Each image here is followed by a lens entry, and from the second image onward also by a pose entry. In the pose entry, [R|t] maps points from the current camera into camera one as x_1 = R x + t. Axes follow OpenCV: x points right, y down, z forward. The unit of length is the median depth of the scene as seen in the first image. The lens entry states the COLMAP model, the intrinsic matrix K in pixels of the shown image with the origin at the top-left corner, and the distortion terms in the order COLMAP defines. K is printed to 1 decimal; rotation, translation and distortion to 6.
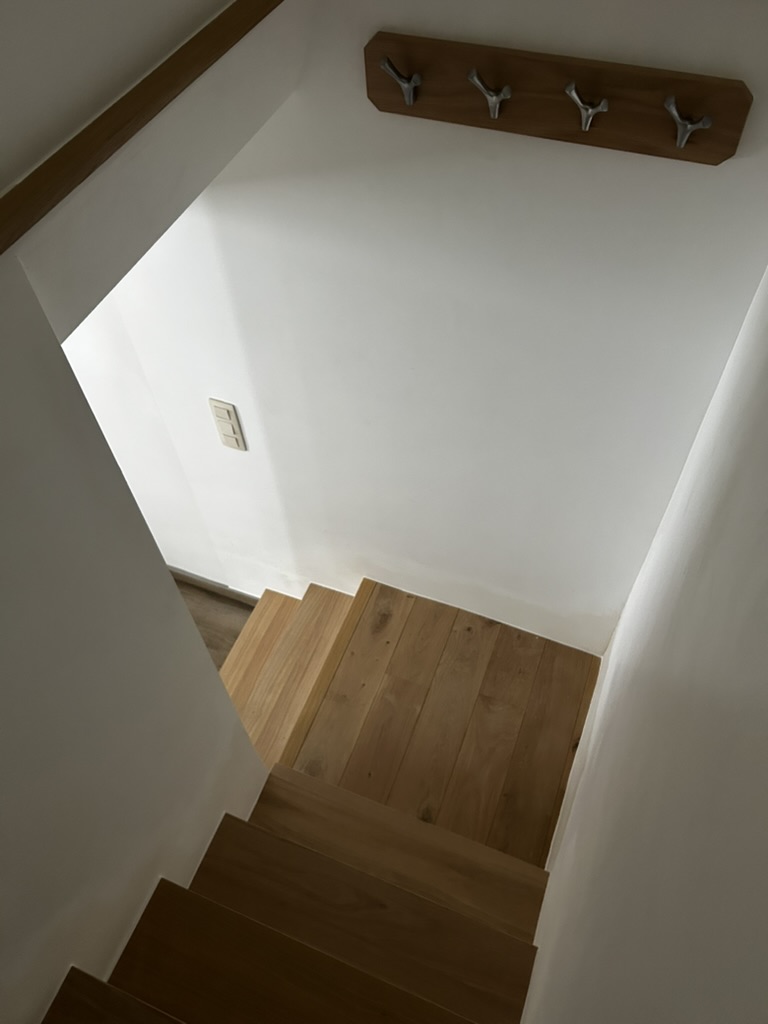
lens RADIAL K [[790.1, 0, 388.3], [0, 790.1, 487.6], [0, 0, 1]] dist [0.030800, -0.000131]
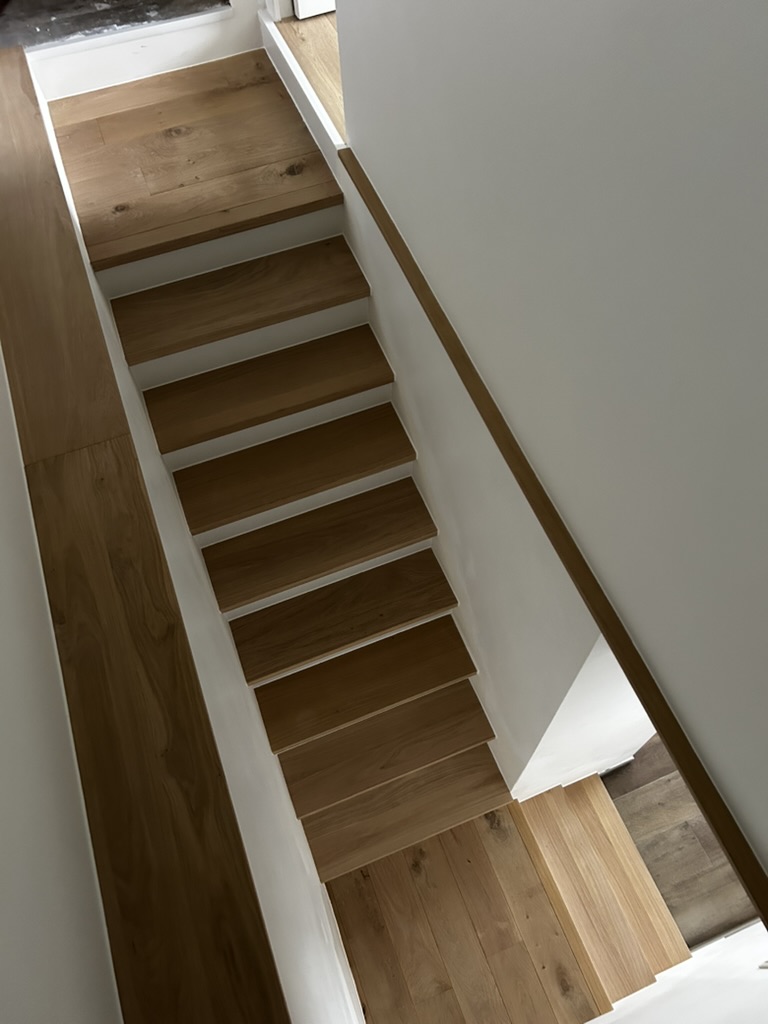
lens RADIAL K [[772.0, 0, 384.0], [0, 772.0, 512.0], [0, 0, 1]] dist [0.007633, 0.000988]
pose [[-0.734140, 0.612805, -0.292420, 0.088134], [-0.503104, -0.201716, 0.840355, -0.462936], [0.455988, 0.764056, 0.456392, -0.072573]]
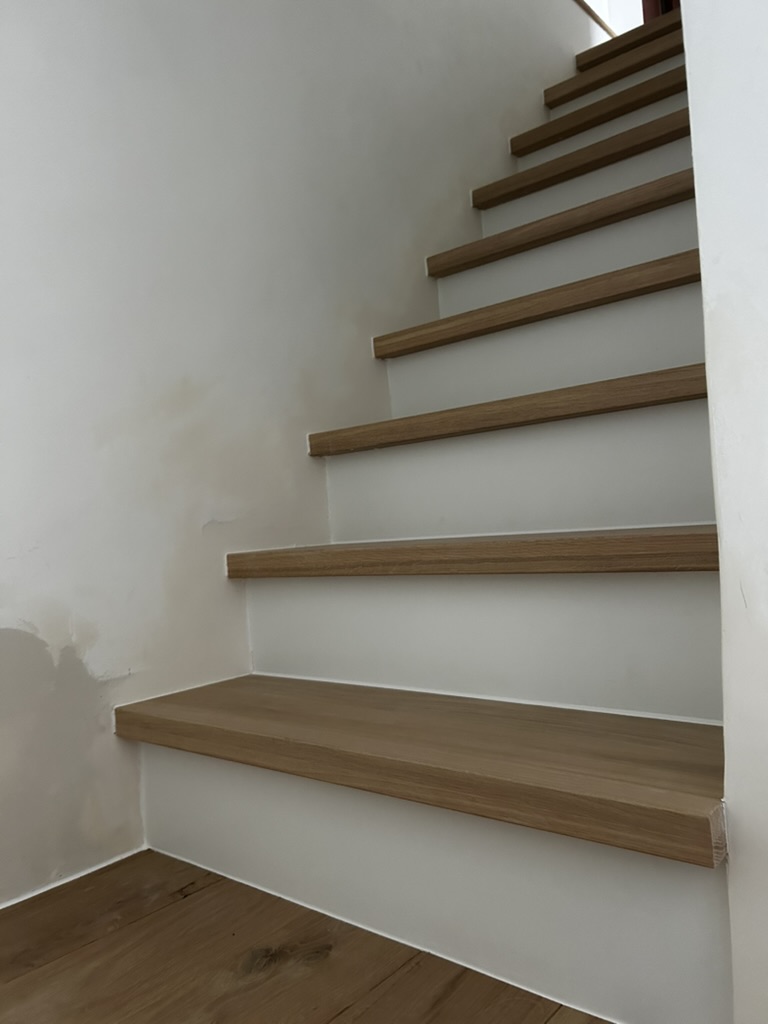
lens RADIAL K [[772.0, 0, 384.0], [0, 772.0, 512.0], [0, 0, 1]] dist [0.007633, 0.000988]
pose [[-0.943925, 0.107459, 0.312183, -0.108734], [0.311556, 0.602833, 0.734524, 0.059131], [-0.109263, 0.790598, -0.602508, 0.897521]]
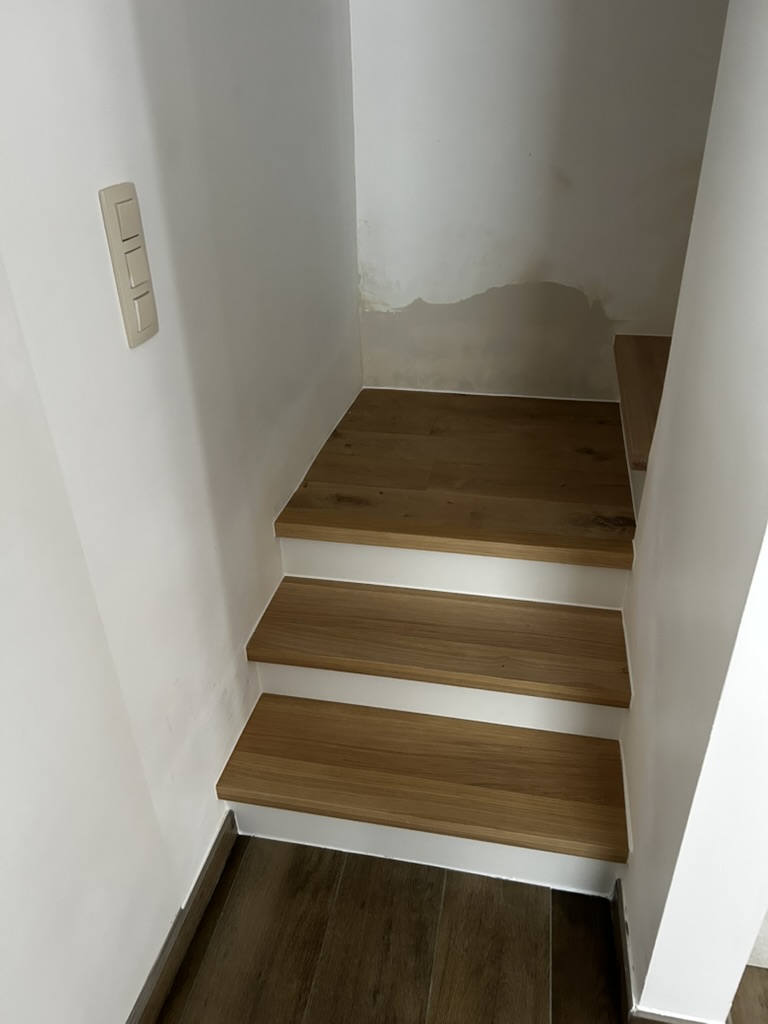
lens RADIAL K [[772.0, 0, 384.0], [0, 772.0, 512.0], [0, 0, 1]] dist [0.007633, 0.000988]
pose [[-0.168122, -0.459175, 0.872292, -0.606264], [0.796755, 0.457749, 0.394522, -0.066211], [-0.580445, 0.761331, 0.288892, 0.802630]]
